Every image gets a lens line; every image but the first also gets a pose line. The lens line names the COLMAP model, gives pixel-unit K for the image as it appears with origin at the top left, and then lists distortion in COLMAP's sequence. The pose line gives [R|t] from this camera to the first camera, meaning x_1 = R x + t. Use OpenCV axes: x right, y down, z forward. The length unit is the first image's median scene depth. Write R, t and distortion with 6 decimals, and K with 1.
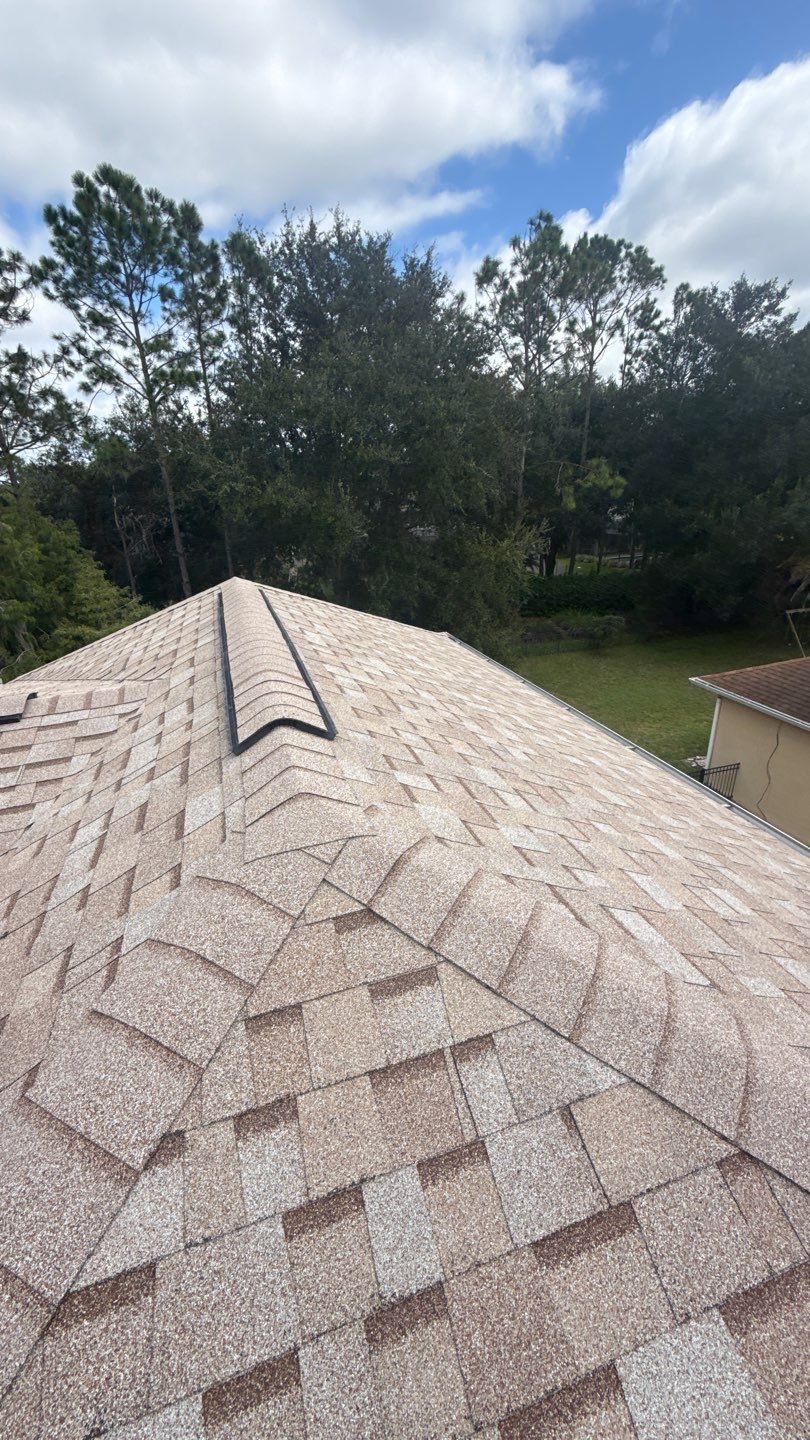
lens RADIAL K [[570.6, 0, 409.8], [0, 570.6, 724.2], [0, 0, 1]] dist [-0.000230, 0.000306]
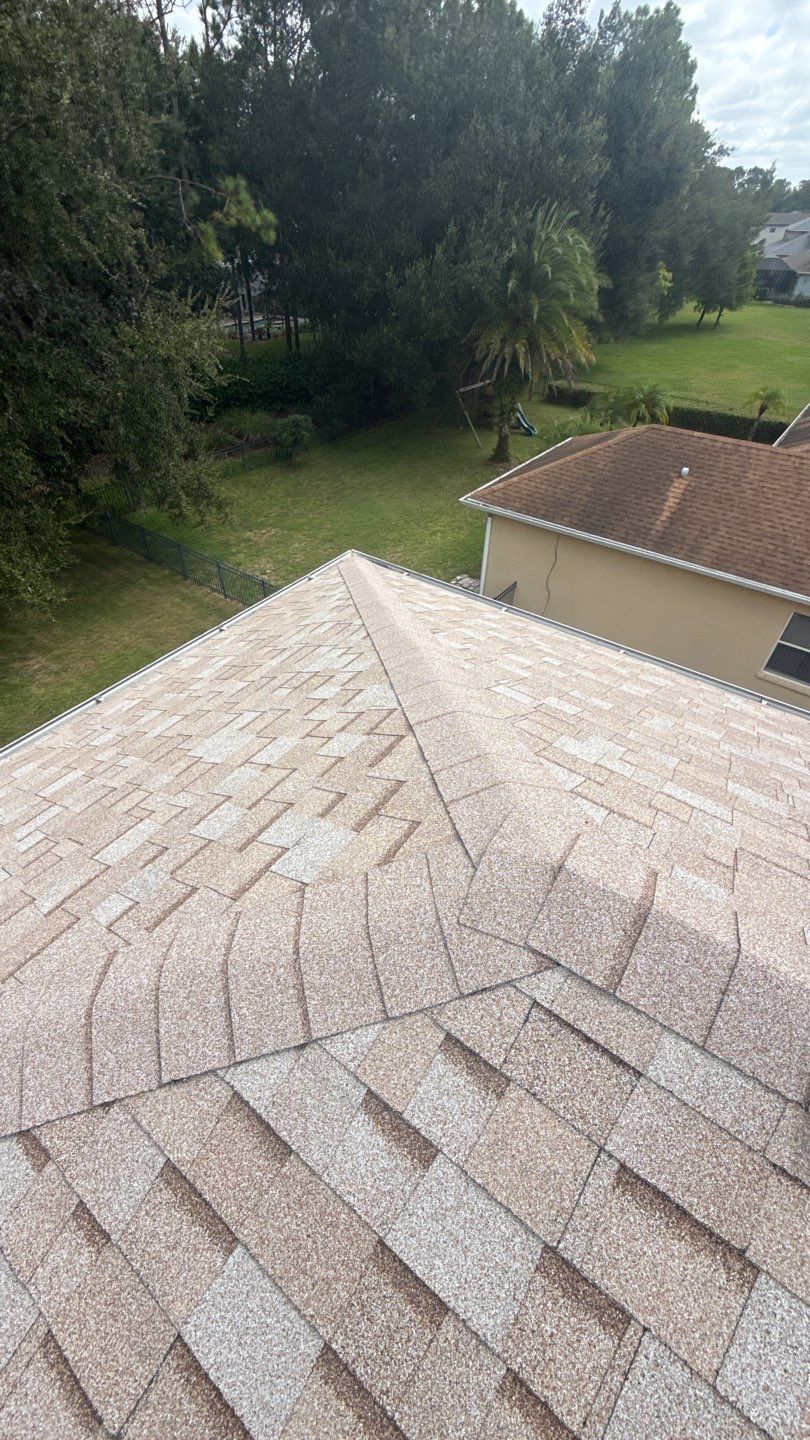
lens RADIAL K [[570.6, 0, 405.0], [0, 570.6, 721.1], [0, 0, 1]] dist [-0.000230, 0.000306]
pose [[0.815531, -0.354999, 0.457039, -0.065288], [0.189523, 0.910033, 0.368675, -0.066078], [-0.546799, -0.214047, 0.809441, 0.151944]]
